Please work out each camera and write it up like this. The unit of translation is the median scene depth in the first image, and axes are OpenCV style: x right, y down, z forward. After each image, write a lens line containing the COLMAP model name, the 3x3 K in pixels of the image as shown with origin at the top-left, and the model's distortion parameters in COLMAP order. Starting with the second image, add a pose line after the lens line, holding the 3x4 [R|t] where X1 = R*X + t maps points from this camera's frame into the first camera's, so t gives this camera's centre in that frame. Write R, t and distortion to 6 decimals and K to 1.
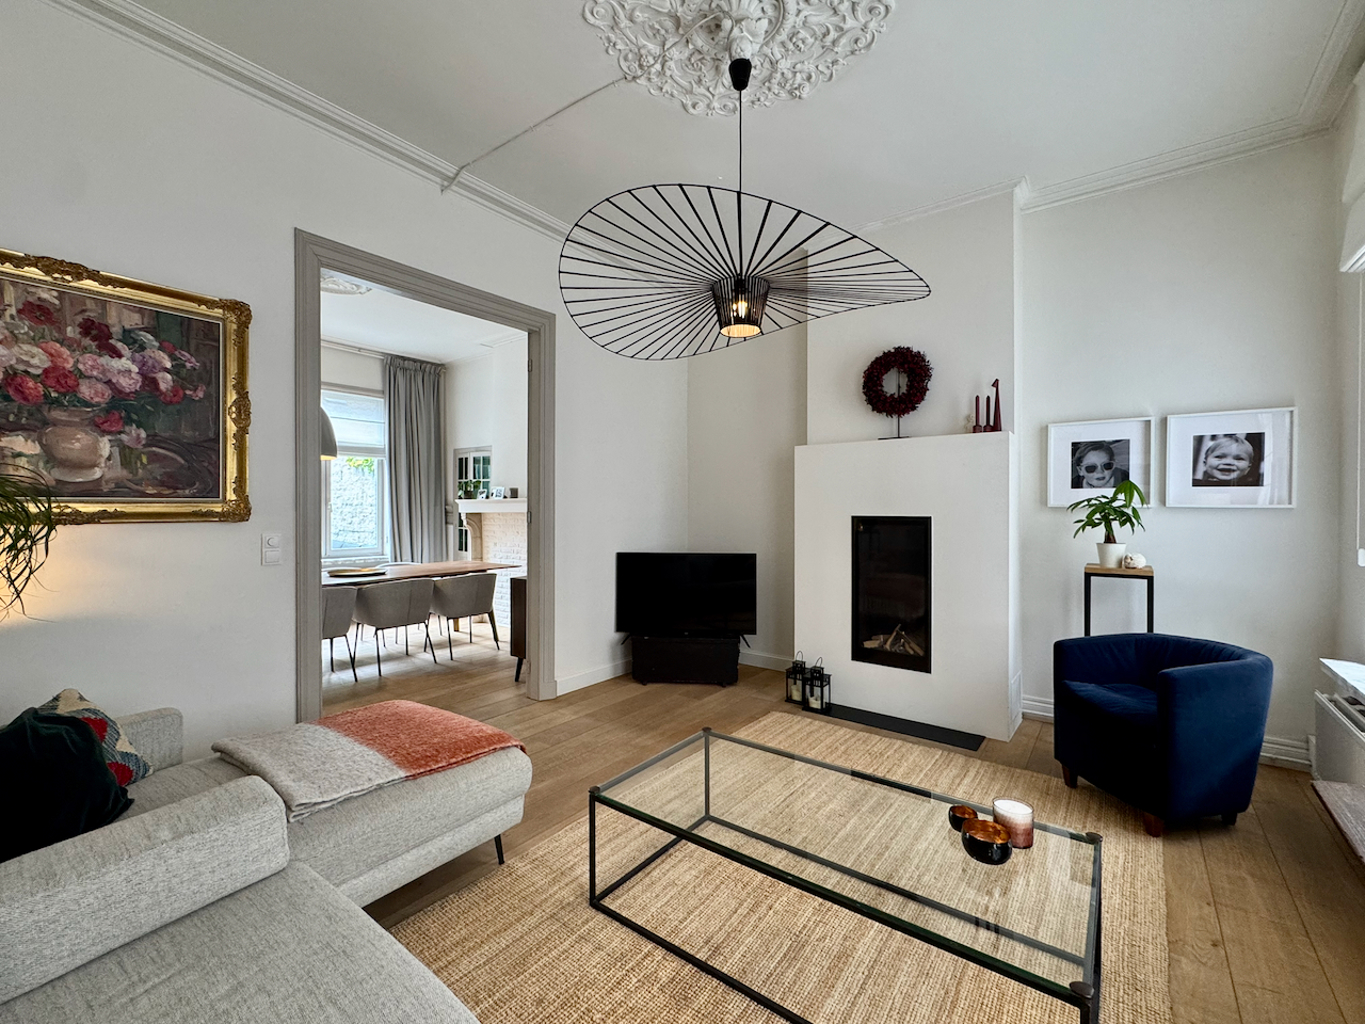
lens RADIAL K [[585.5, 0, 679.9], [0, 585.5, 510.8], [0, 0, 1]] dist [-0.001303, 0.000433]
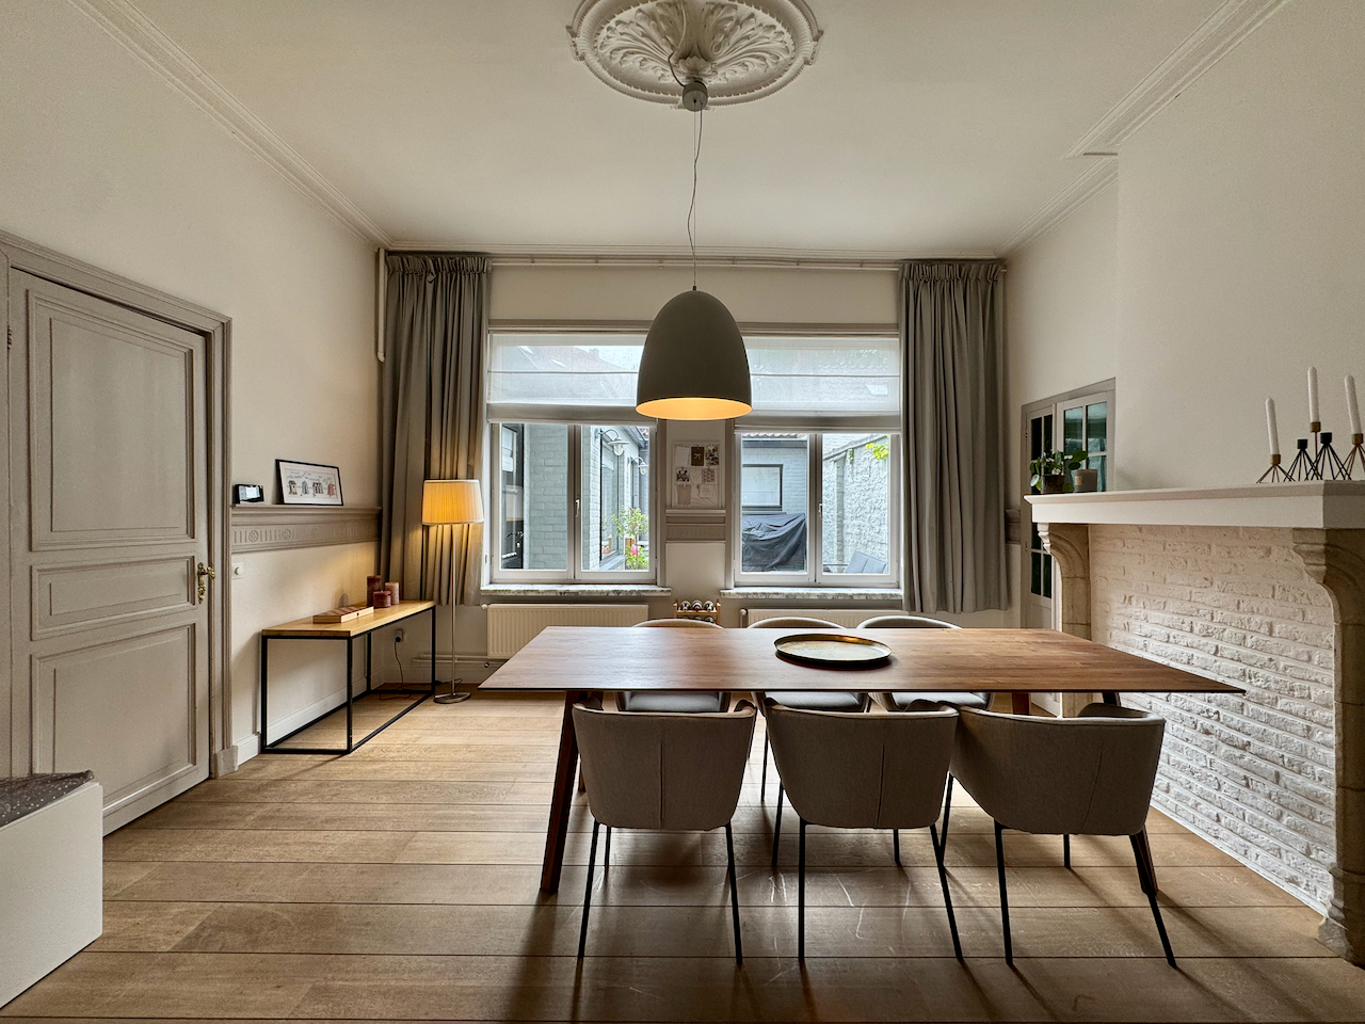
lens RADIAL K [[562.6, 0, 681.4], [0, 562.6, 509.2], [0, 0, 1]] dist [-0.000434, 0.000072]
pose [[0.606589, -0.002839, -0.795011, -0.332149], [-0.006797, 0.999939, -0.008757, -0.003776], [0.794987, 0.010715, 0.606532, 0.880480]]
